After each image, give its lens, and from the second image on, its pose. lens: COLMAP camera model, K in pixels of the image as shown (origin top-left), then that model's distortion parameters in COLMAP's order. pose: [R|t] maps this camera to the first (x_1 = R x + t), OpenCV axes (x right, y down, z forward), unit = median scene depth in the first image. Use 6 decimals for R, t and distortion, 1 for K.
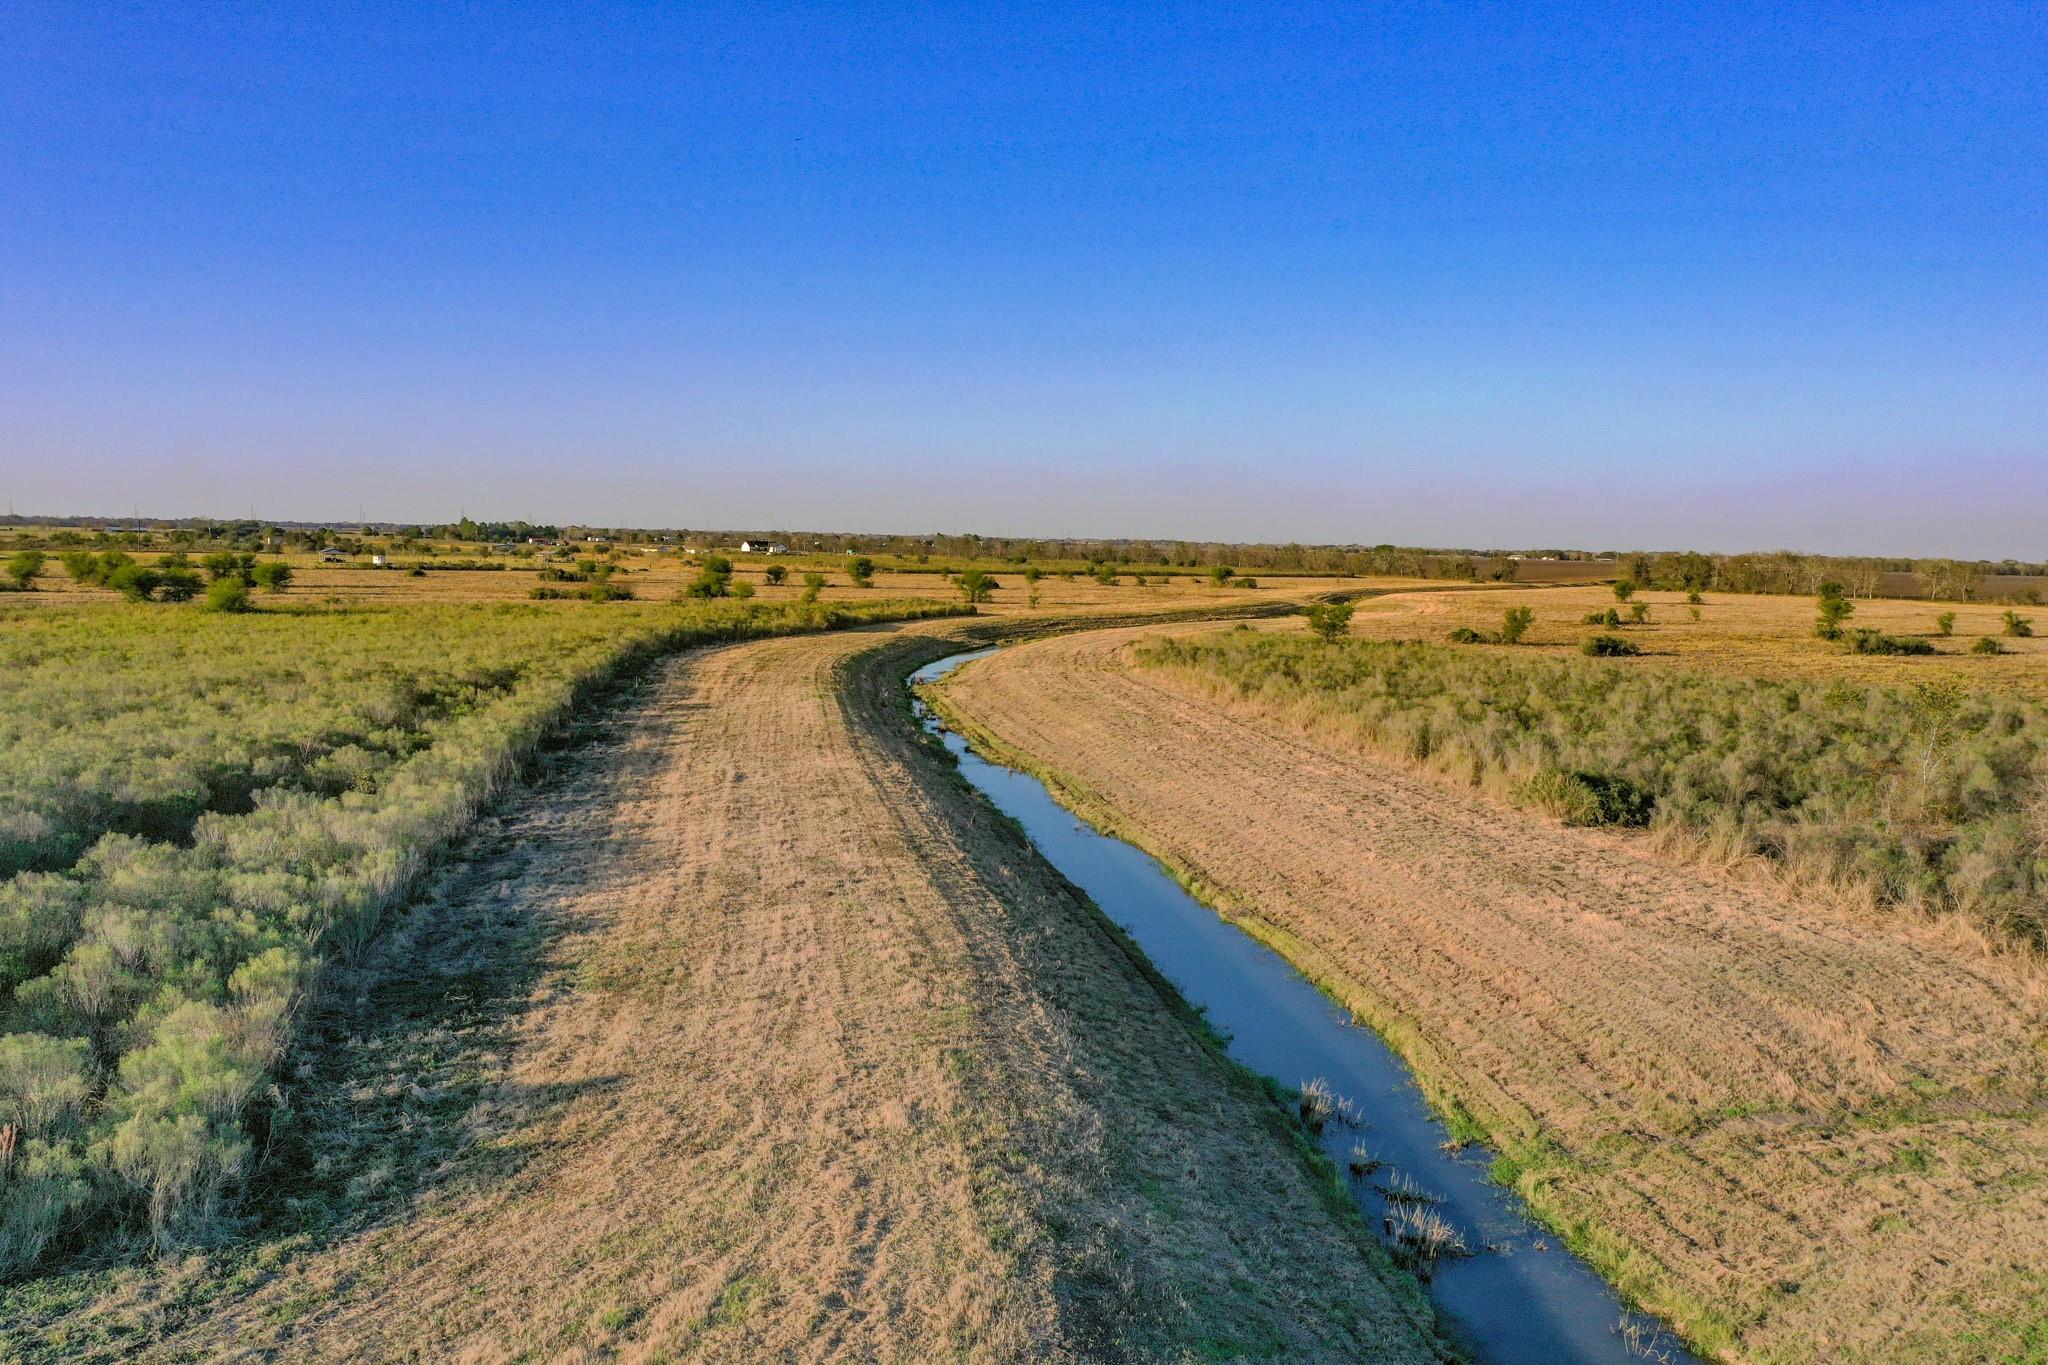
lens RADIAL K [[1595.4, 0, 1020.5], [0, 1595.4, 687.2], [0, 0, 1]] dist [-0.023193, 0.002884]
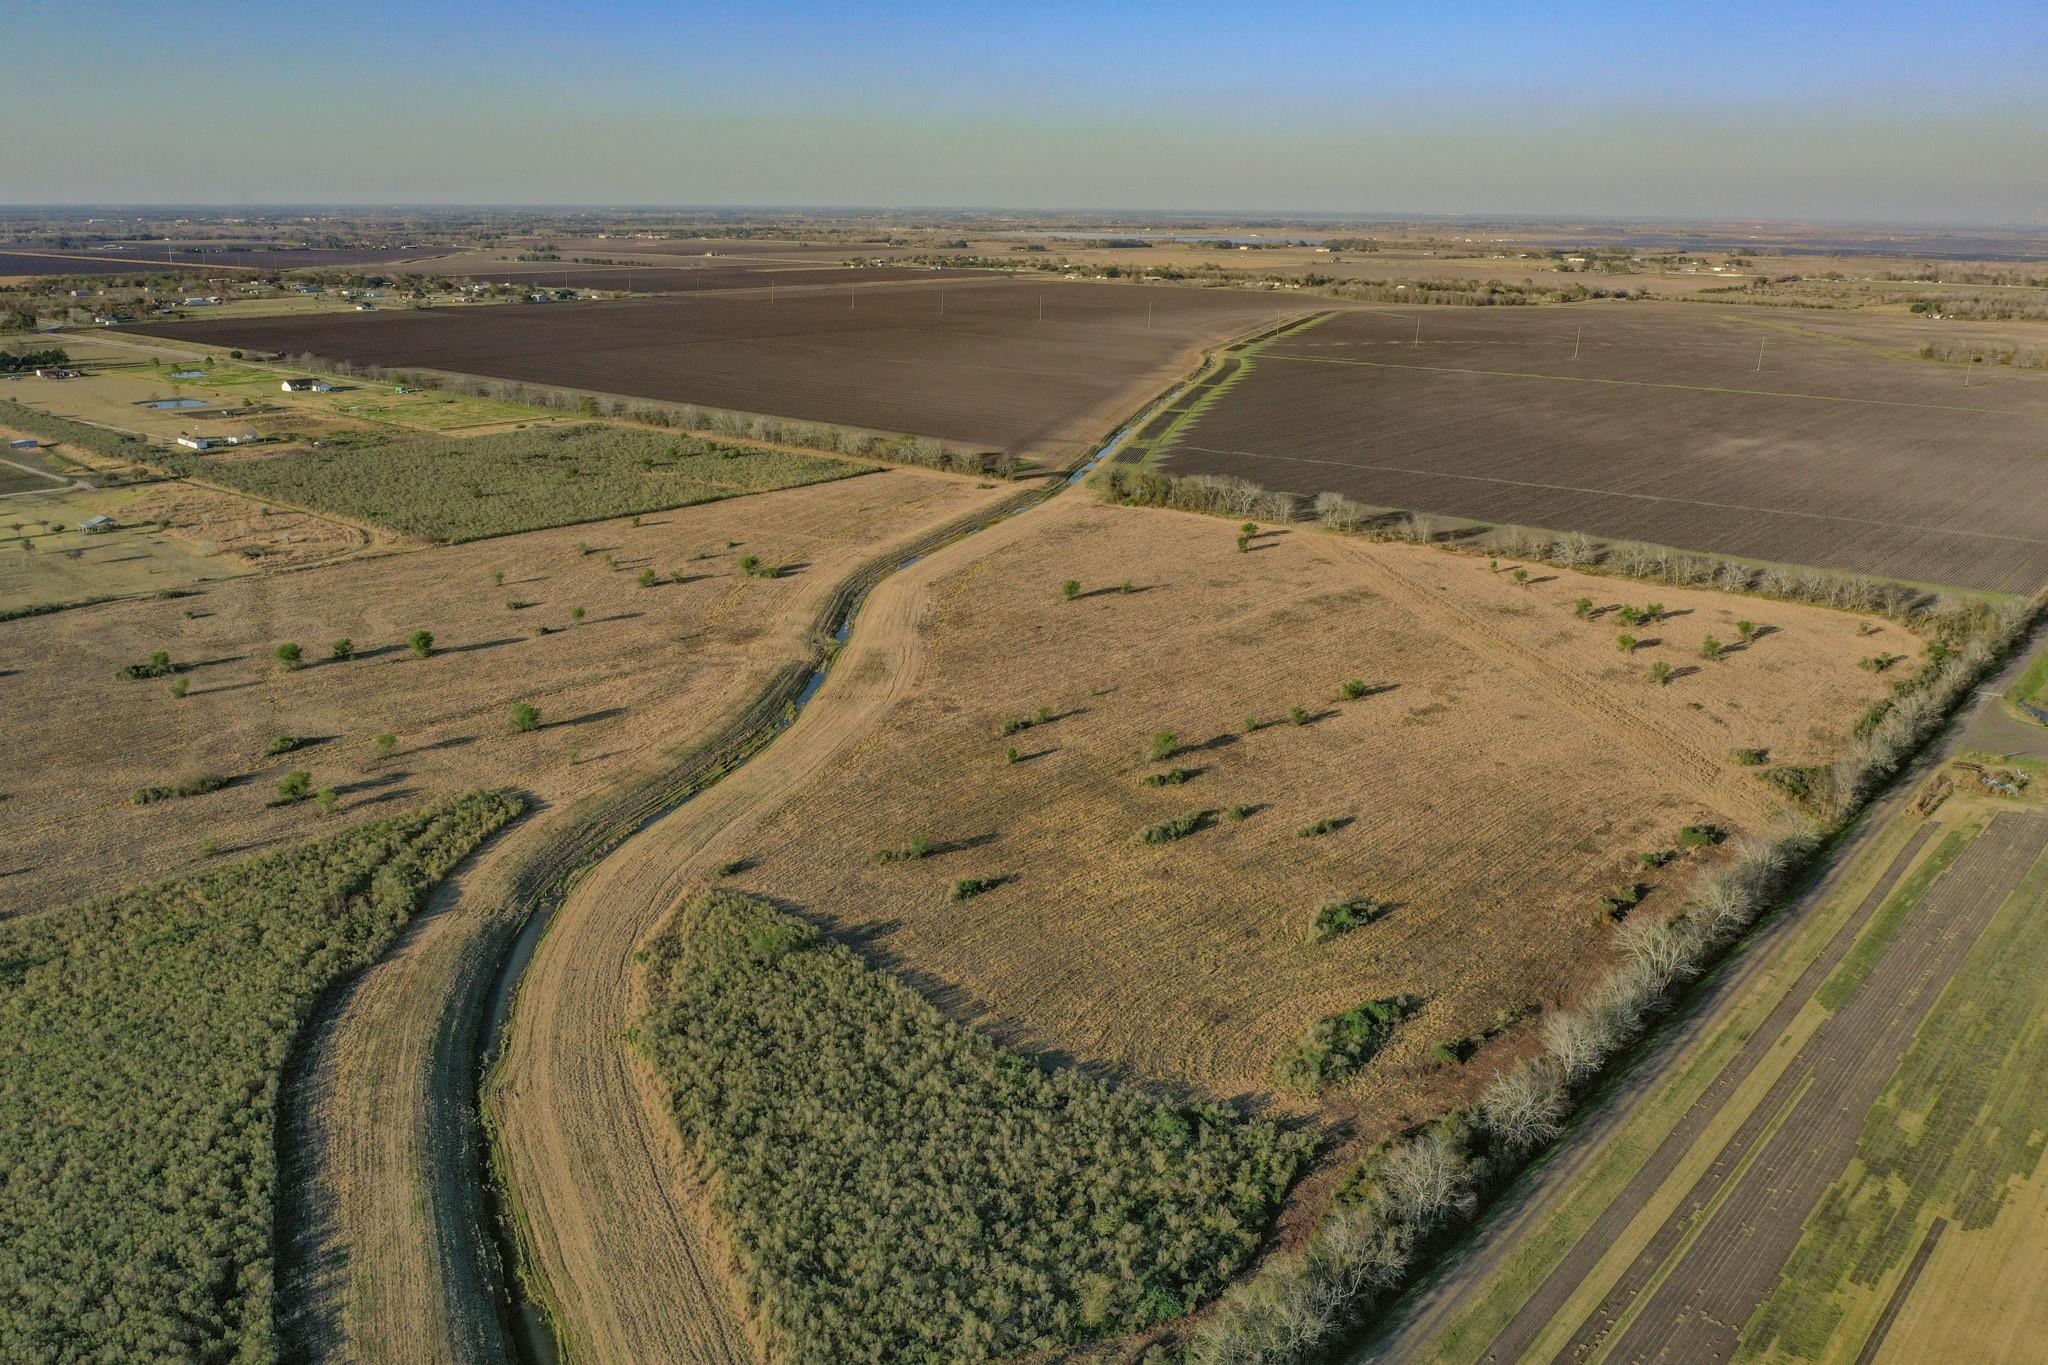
lens RADIAL K [[1595.4, 0, 1020.5], [0, 1595.4, 687.2], [0, 0, 1]] dist [-0.023193, 0.002884]
pose [[0.967178, -0.087736, 0.238474, 0.278239], [0.035838, 0.976218, 0.213811, -1.847928], [-0.251561, -0.198246, 0.947320, -1.334812]]
